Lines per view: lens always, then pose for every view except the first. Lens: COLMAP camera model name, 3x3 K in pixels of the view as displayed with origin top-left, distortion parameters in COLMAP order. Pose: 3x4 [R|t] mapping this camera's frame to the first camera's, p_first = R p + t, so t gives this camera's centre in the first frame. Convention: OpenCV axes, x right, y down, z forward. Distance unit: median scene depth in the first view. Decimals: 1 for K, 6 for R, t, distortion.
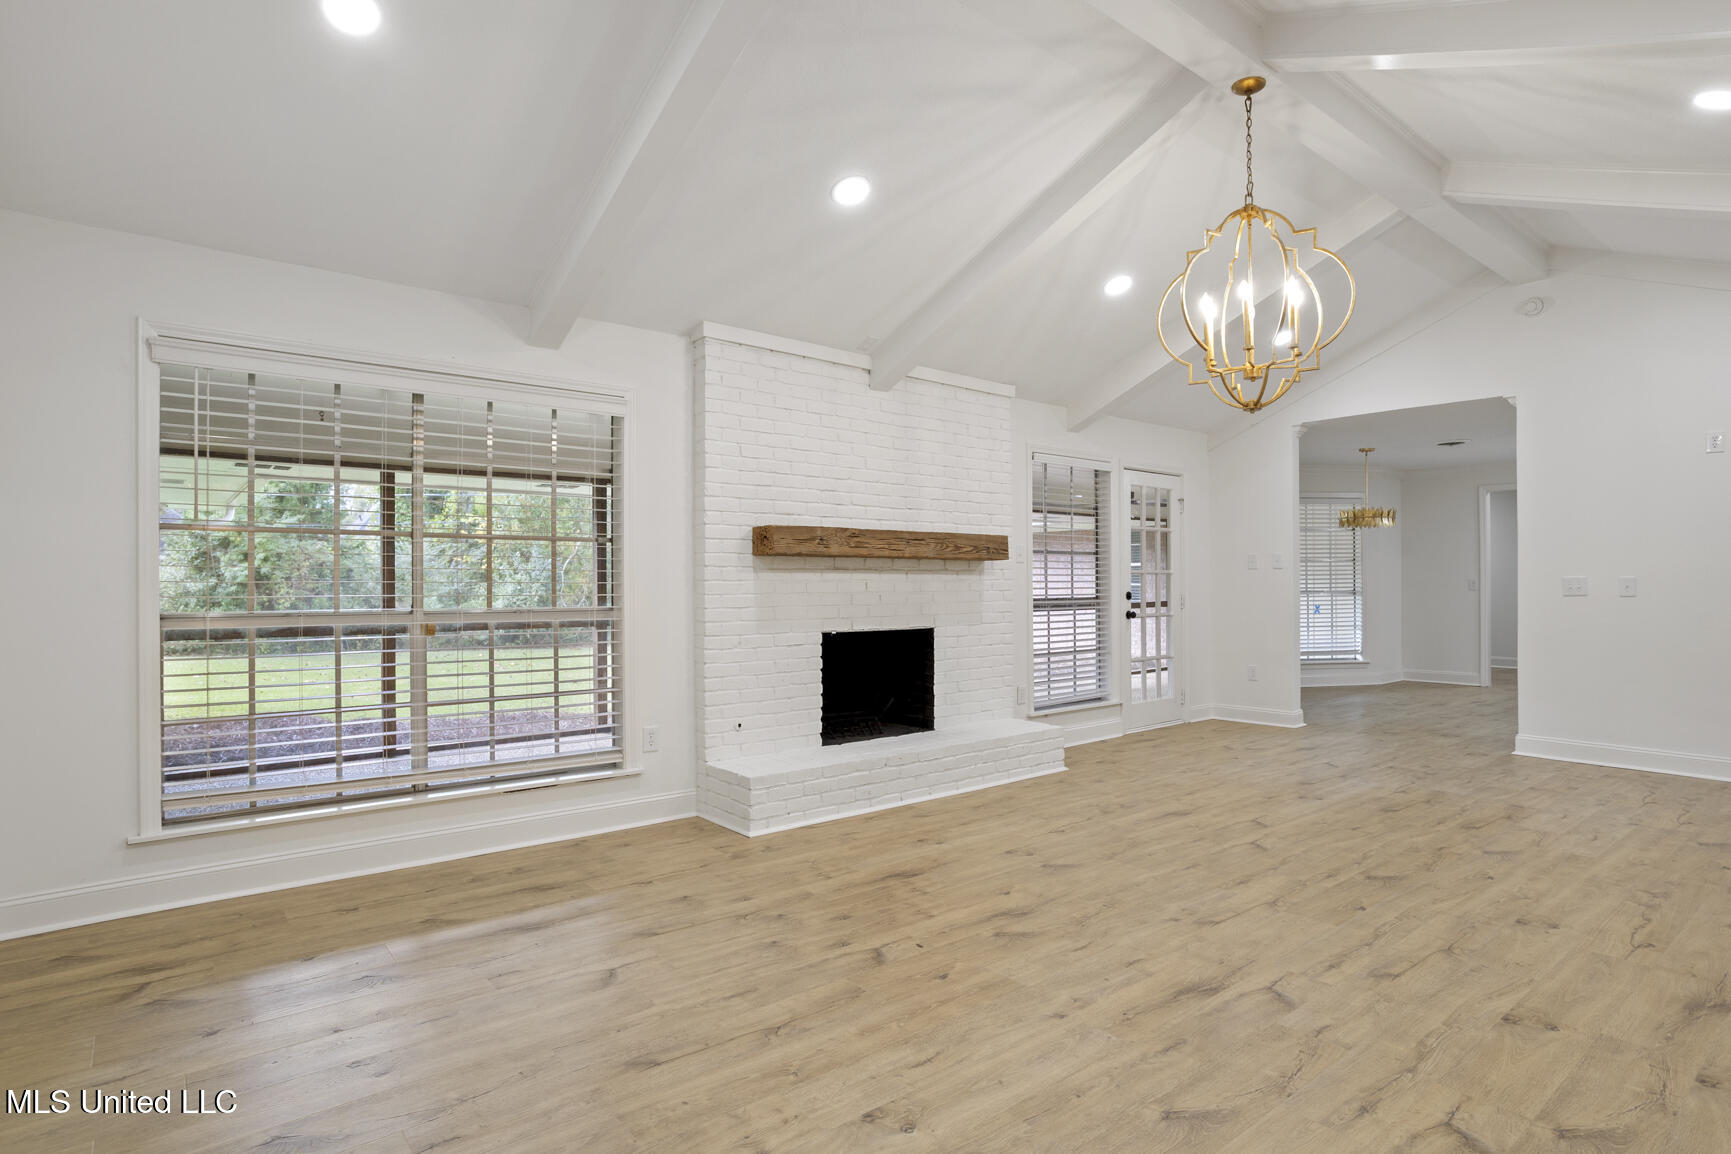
lens RADIAL K [[836.1, 0, 932.2], [0, 836.1, 571.2], [0, 0, 1]] dist [-0.034633, 0.014028]
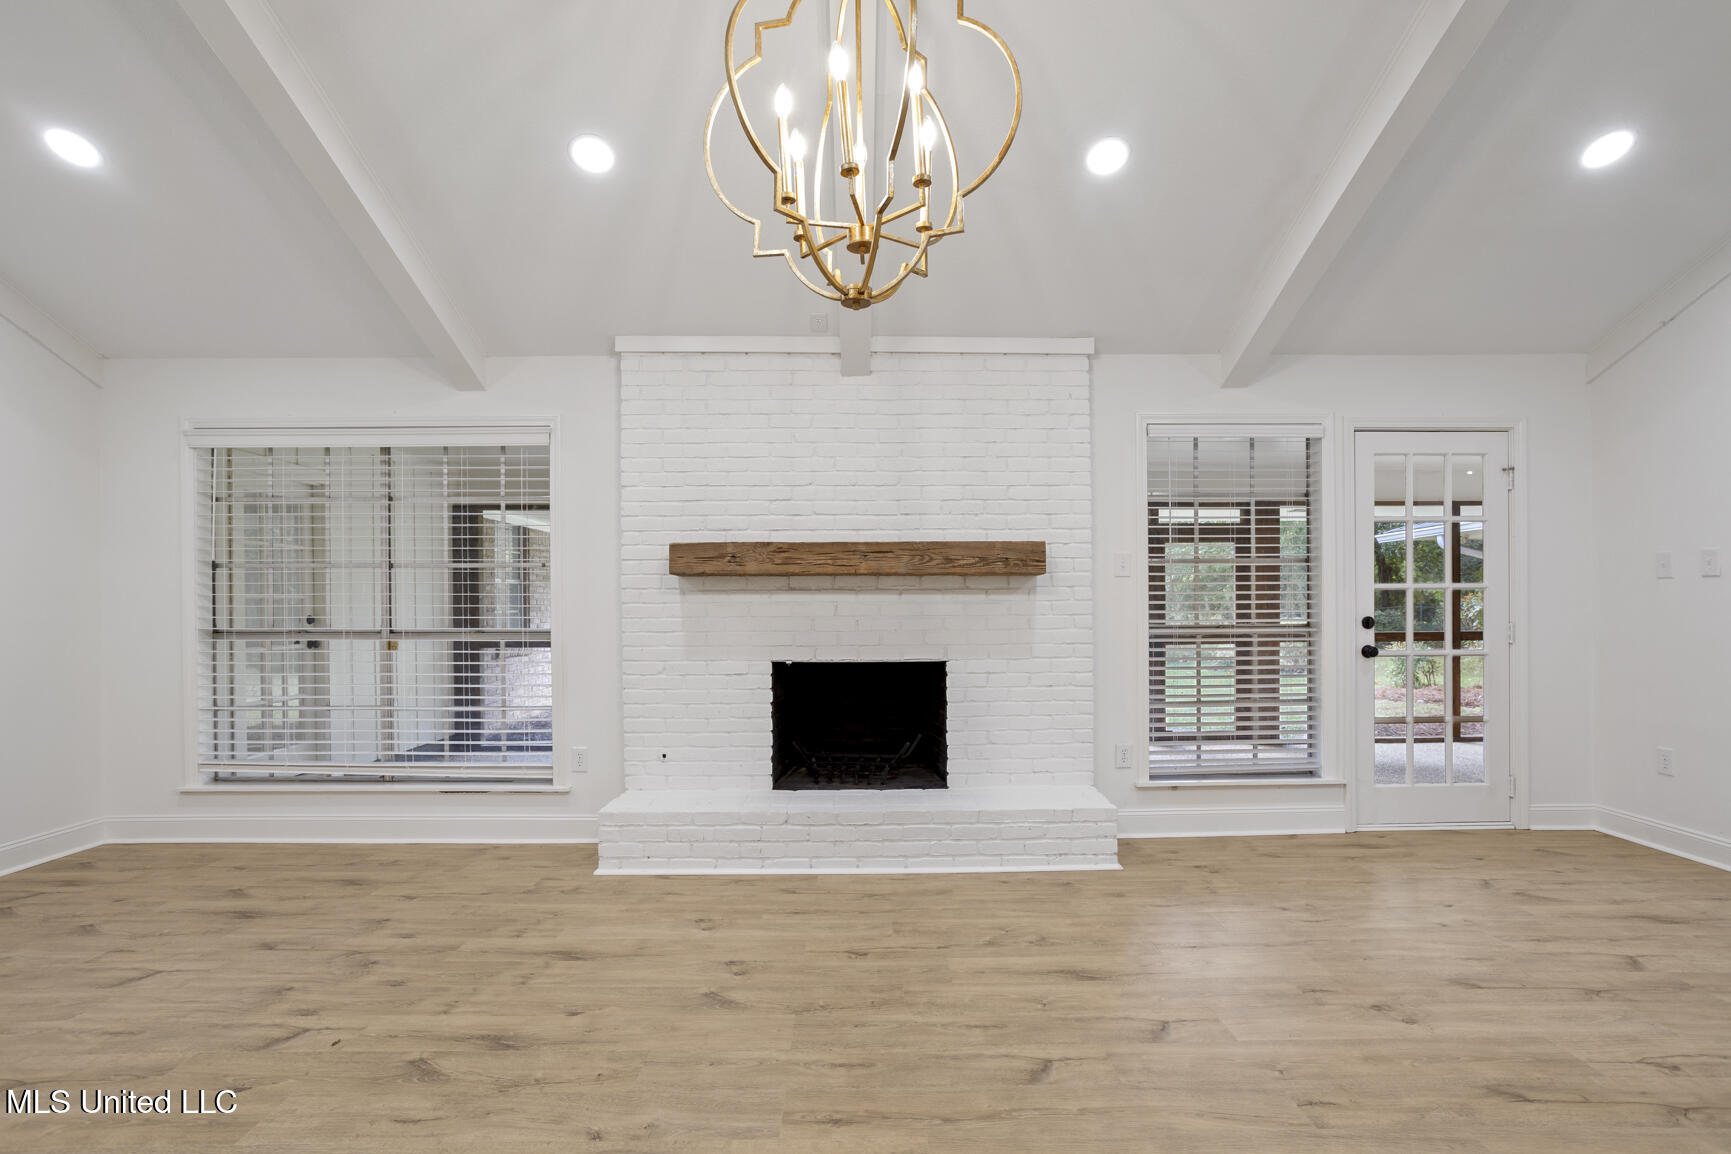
lens RADIAL K [[836.1, 0, 989.4], [0, 836.1, 606.0], [0, 0, 1]] dist [-0.034633, 0.014028]
pose [[0.790963, 0.001966, -0.611861, 0.623749], [0.011354, 0.999775, 0.017890, 0.001679], [0.611759, -0.021097, 0.790763, 0.467768]]
